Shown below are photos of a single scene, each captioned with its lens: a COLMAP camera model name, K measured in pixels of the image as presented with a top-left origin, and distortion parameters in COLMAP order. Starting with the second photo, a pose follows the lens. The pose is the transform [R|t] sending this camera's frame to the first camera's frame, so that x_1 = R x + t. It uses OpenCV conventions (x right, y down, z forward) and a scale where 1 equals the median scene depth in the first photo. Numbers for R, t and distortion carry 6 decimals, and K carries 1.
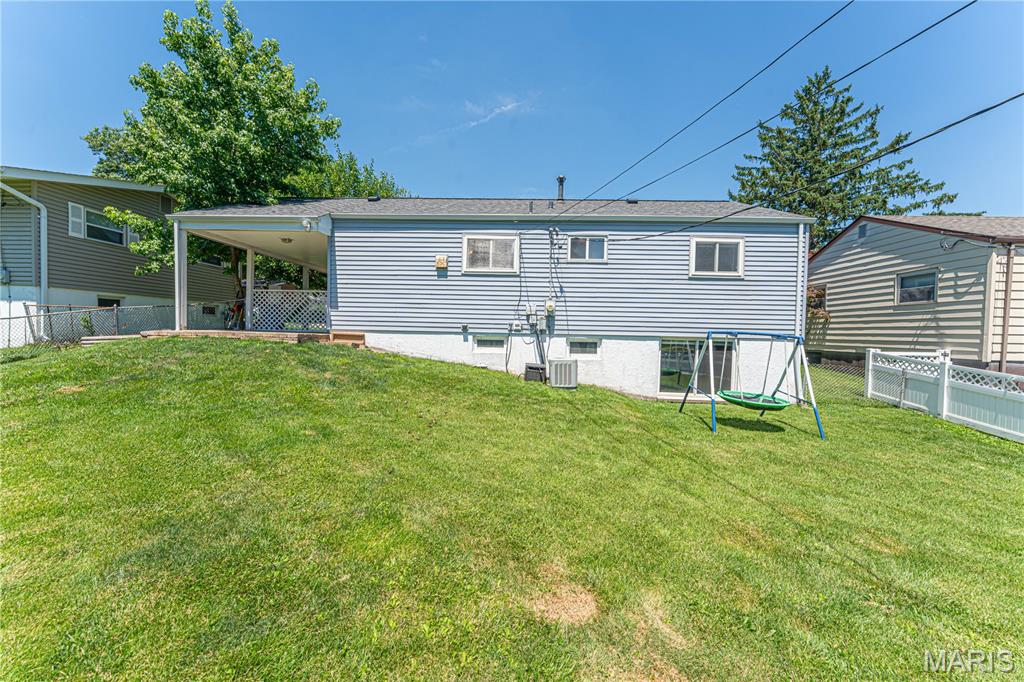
lens RADIAL K [[403.7, 0, 510.0], [0, 403.7, 345.2], [0, 0, 1]] dist [-0.002981, -0.000362]
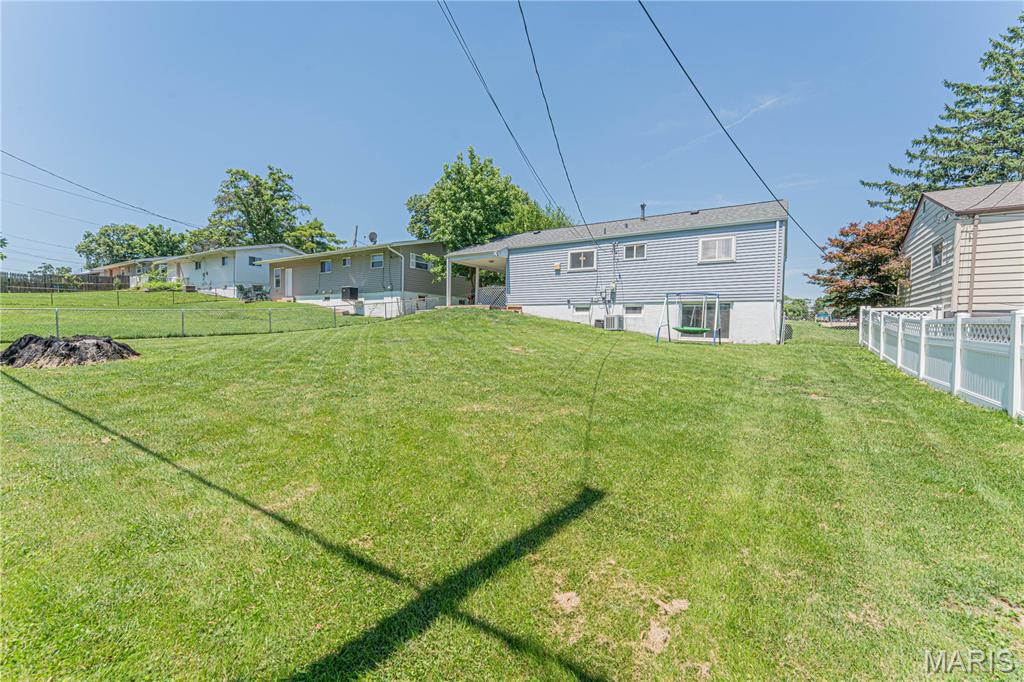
lens RADIAL K [[404.9, 0, 512.0], [0, 404.9, 341.0], [0, 0, 1]] dist [-0.002669, -0.000397]
pose [[0.859923, 0.012684, -0.510267, 0.597592], [-0.018002, 0.999823, -0.005485, 0.150222], [0.510107, 0.013903, 0.859999, -0.704396]]
